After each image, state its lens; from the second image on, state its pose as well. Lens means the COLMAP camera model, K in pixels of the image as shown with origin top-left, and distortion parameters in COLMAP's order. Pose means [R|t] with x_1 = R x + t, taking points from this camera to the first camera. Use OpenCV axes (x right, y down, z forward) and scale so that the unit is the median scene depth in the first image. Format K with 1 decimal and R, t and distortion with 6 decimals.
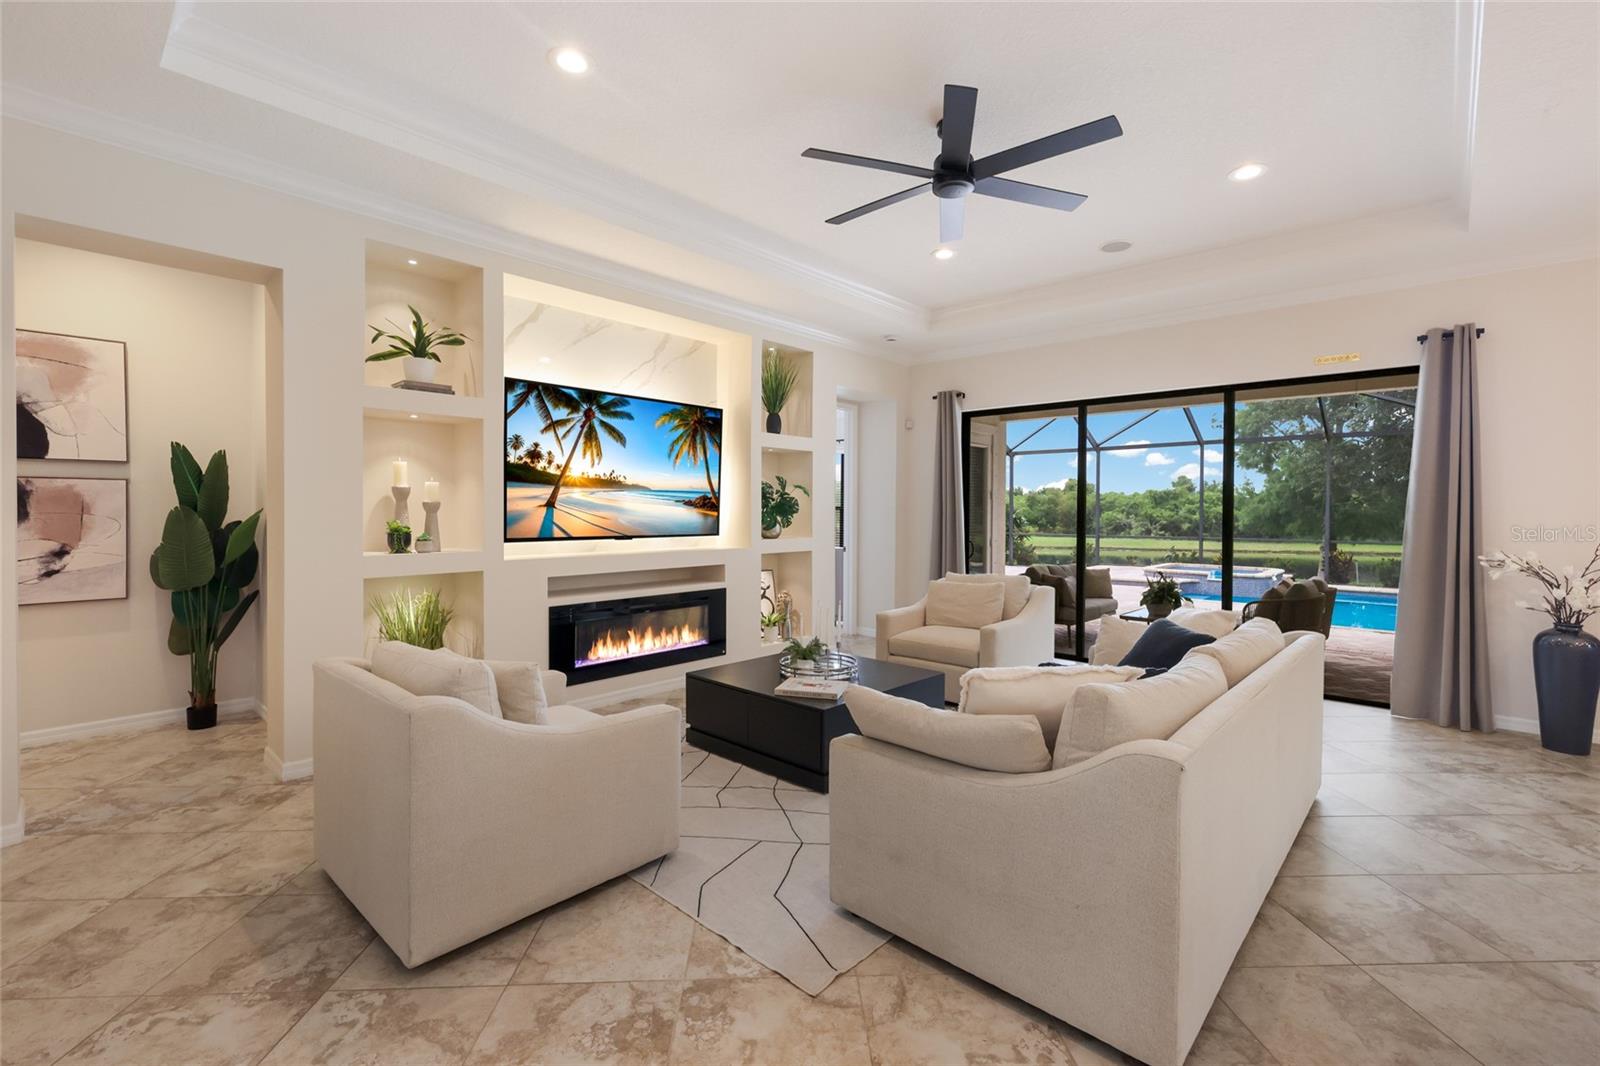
lens RADIAL K [[675.5, 0, 826.3], [0, 675.5, 513.2], [0, 0, 1]] dist [-0.001032, -0.000211]
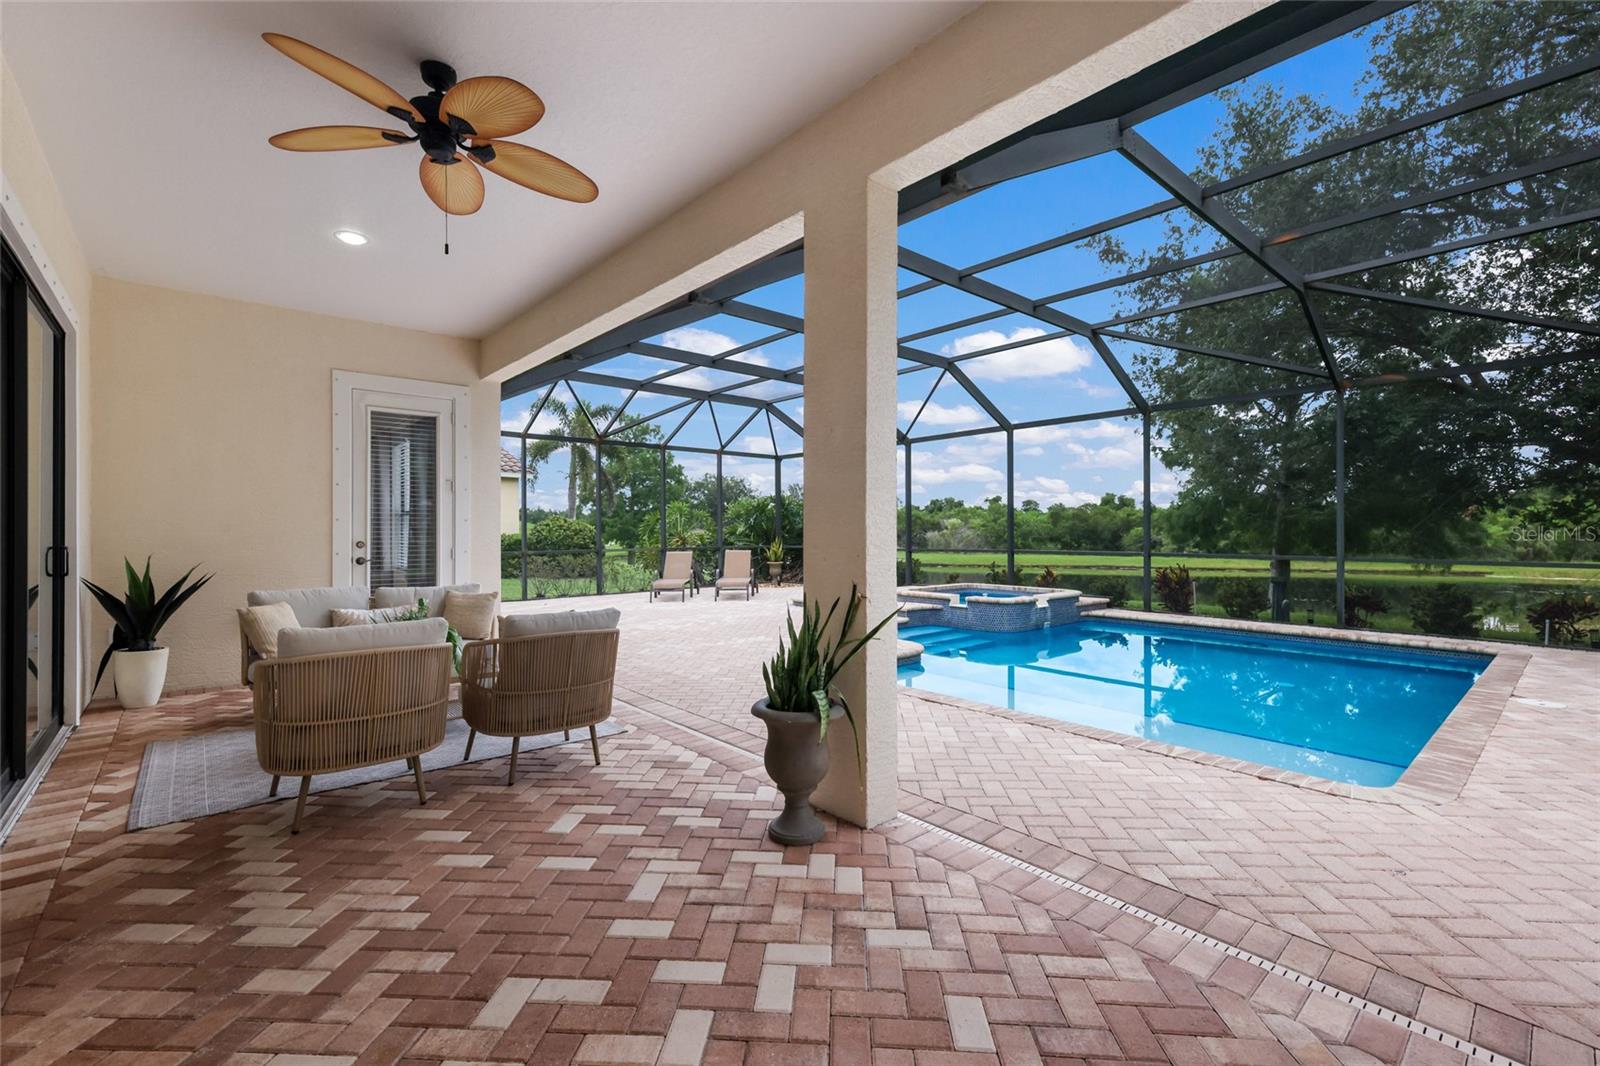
lens RADIAL K [[681.8, 0, 797.6], [0, 681.8, 528.1], [0, 0, 1]] dist [-0.000393, -0.000114]
pose [[0.993443, -0.008522, -0.114009, 0.314547], [0.007614, 0.999936, -0.008397, 0.012556], [0.114073, 0.007473, 0.993444, 0.159123]]
